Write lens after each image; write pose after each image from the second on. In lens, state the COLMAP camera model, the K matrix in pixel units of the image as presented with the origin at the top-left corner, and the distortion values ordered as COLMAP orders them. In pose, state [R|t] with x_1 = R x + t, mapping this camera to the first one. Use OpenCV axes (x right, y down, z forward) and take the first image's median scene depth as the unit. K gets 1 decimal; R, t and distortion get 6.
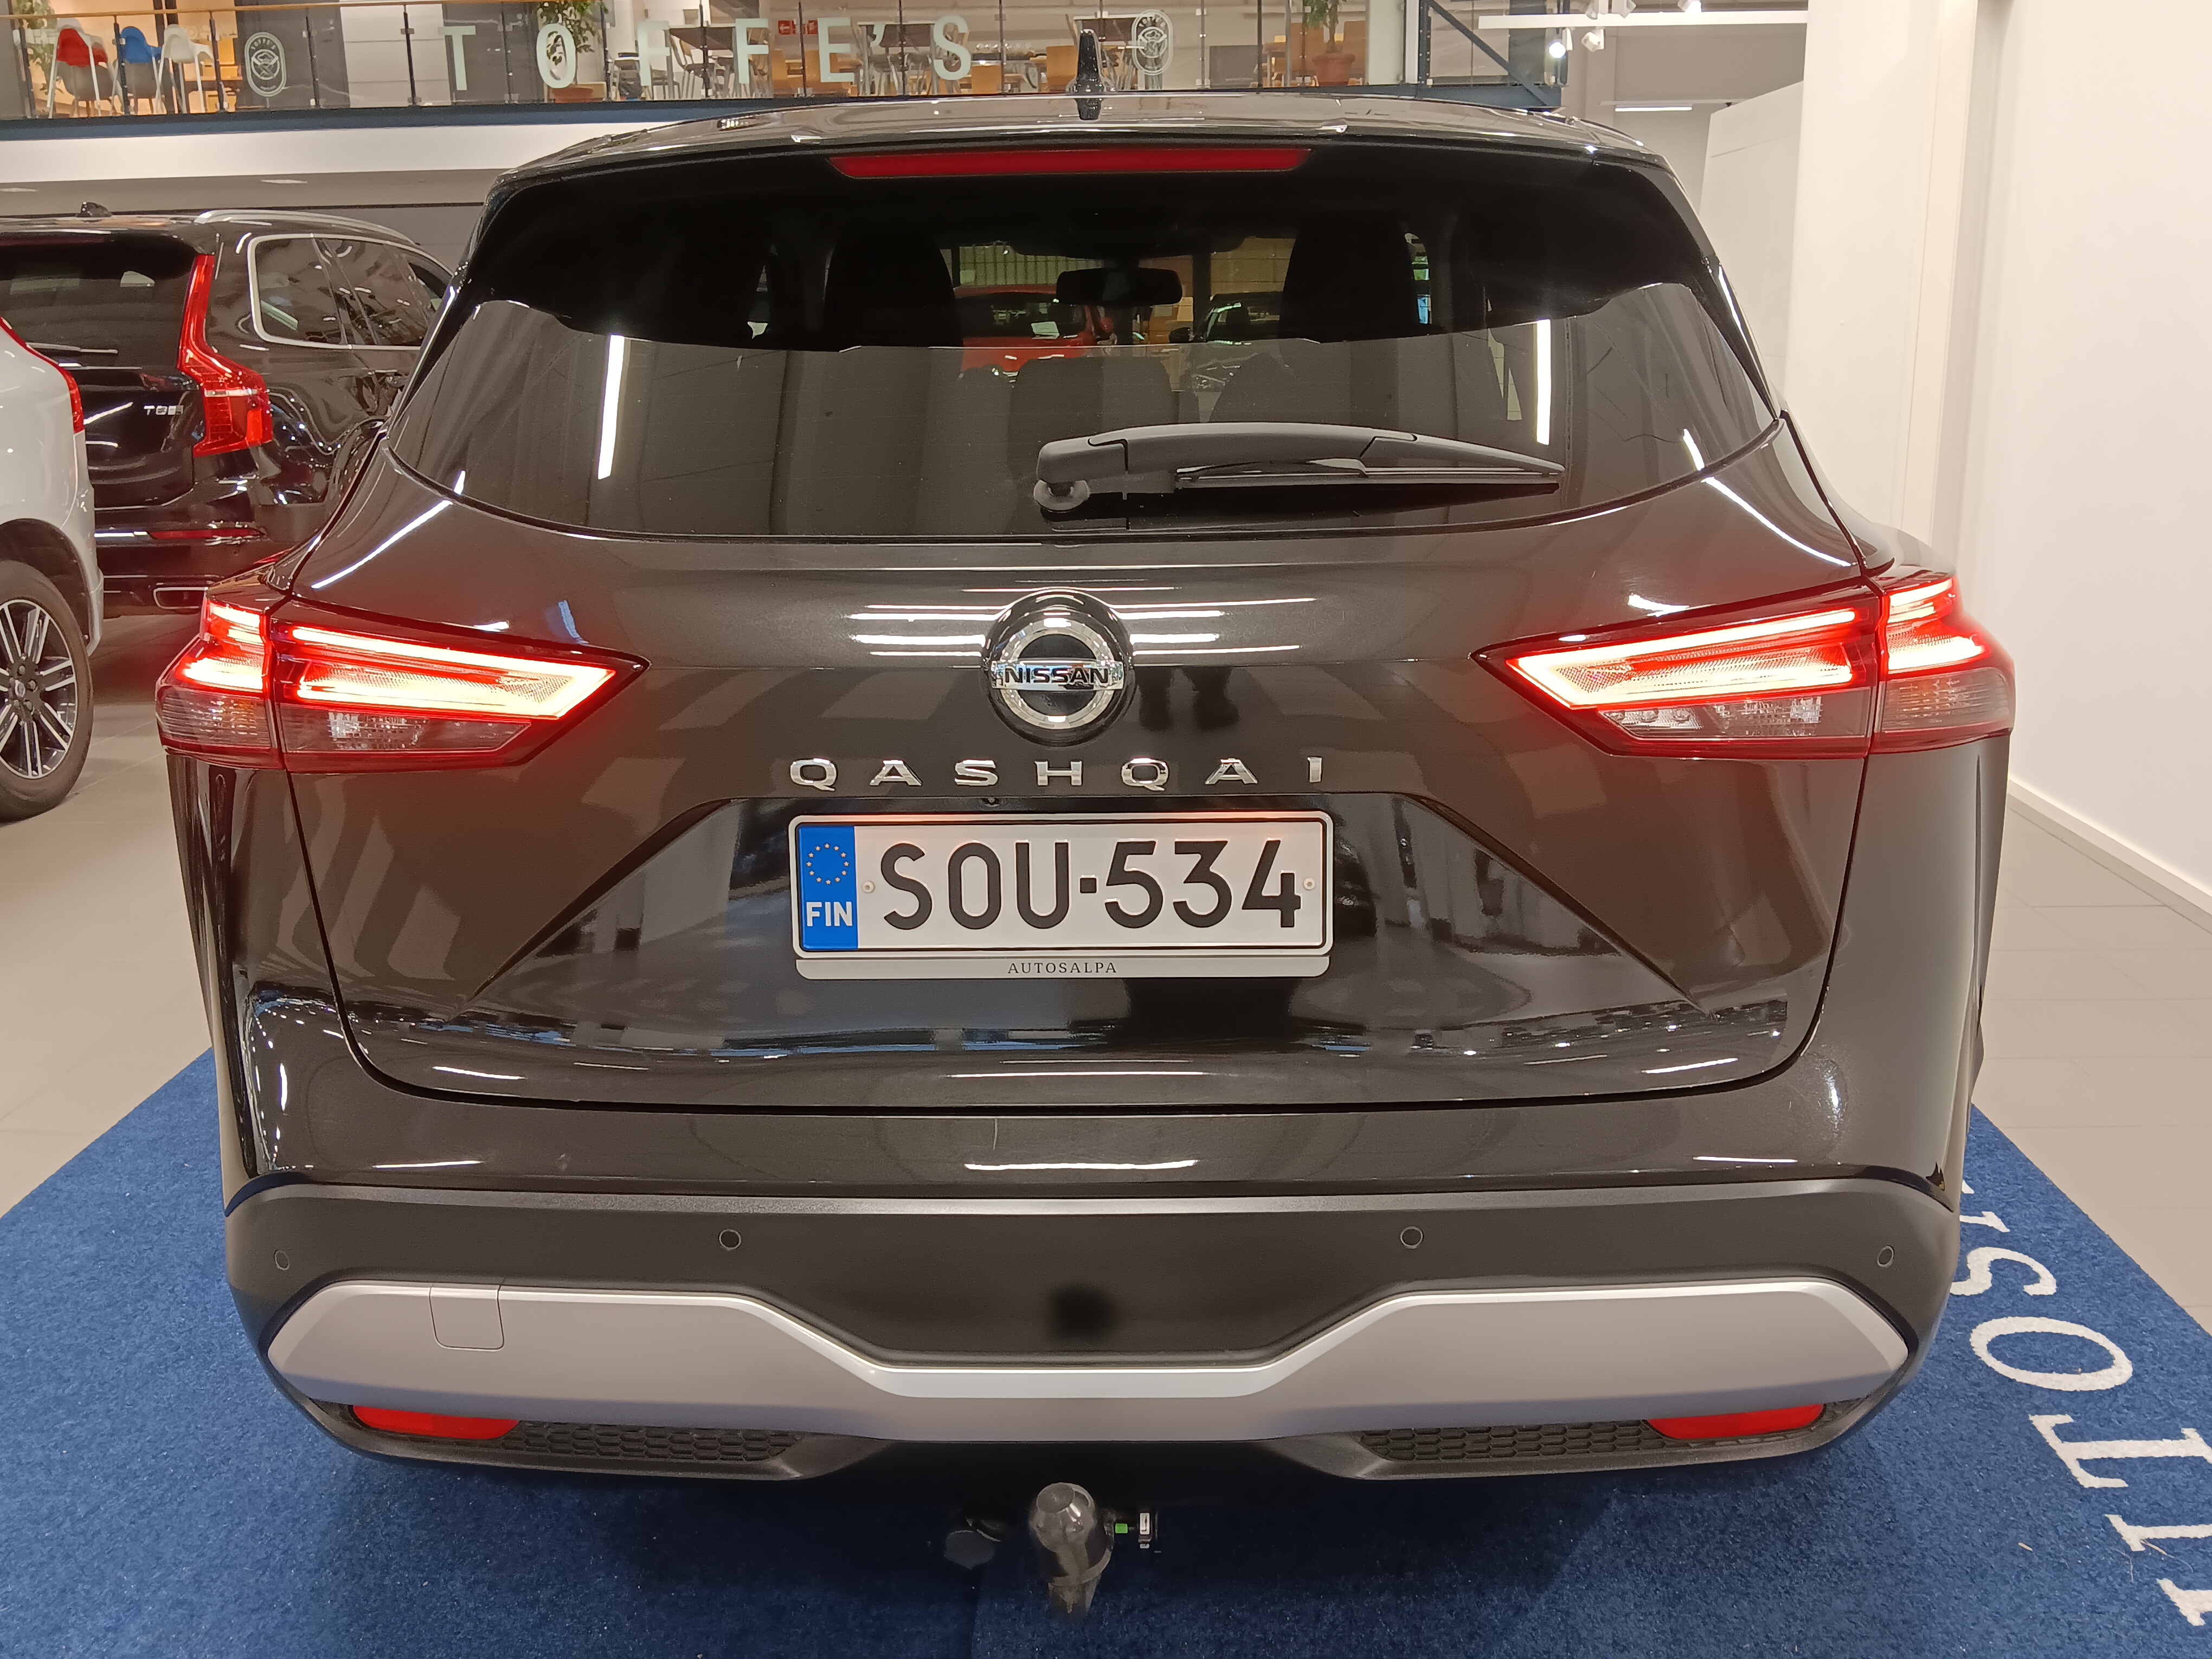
lens RADIAL K [[1978.7, 0, 1114.7], [0, 1978.7, 828.9], [0, 0, 1]] dist [0.008446, -0.041030]
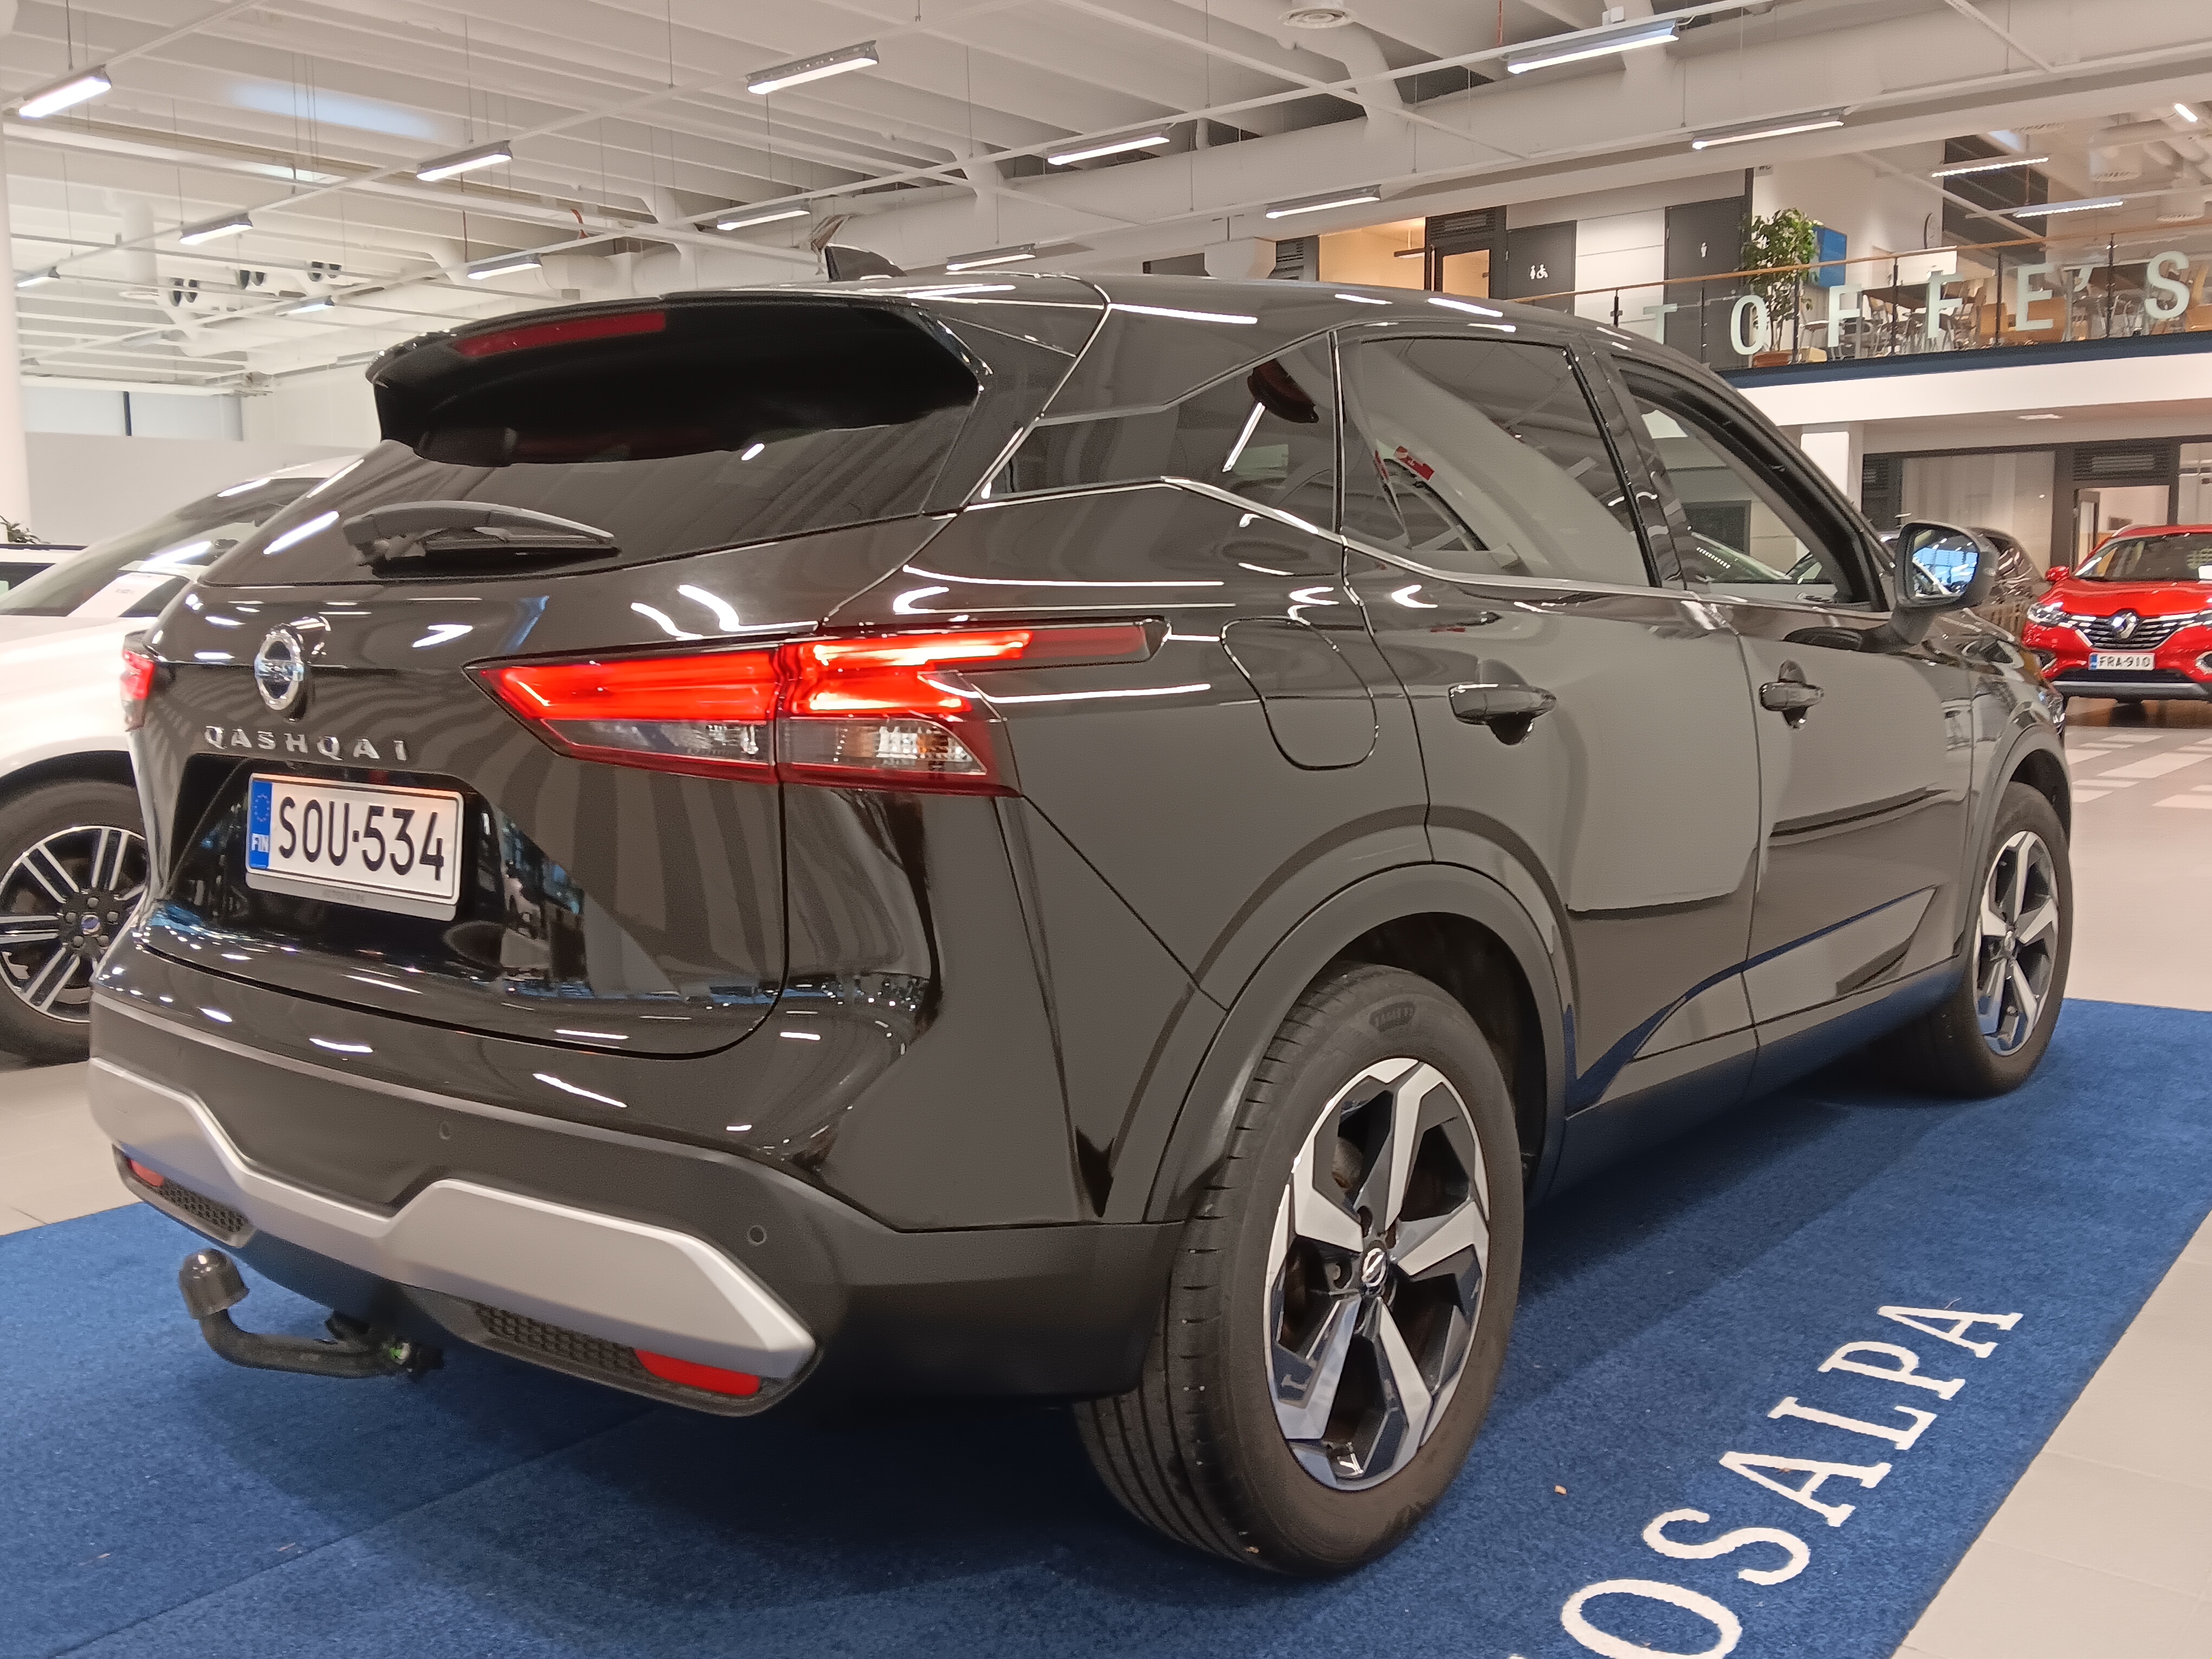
lens RADIAL K [[1978.7, 0, 1114.7], [0, 1978.7, 828.9], [0, 0, 1]] dist [0.008446, -0.041030]
pose [[0.800050, 0.079652, -0.594622, 1.219559], [-0.155974, 0.984680, -0.077958, 0.048479], [0.579303, 0.155116, 0.800217, 0.207267]]
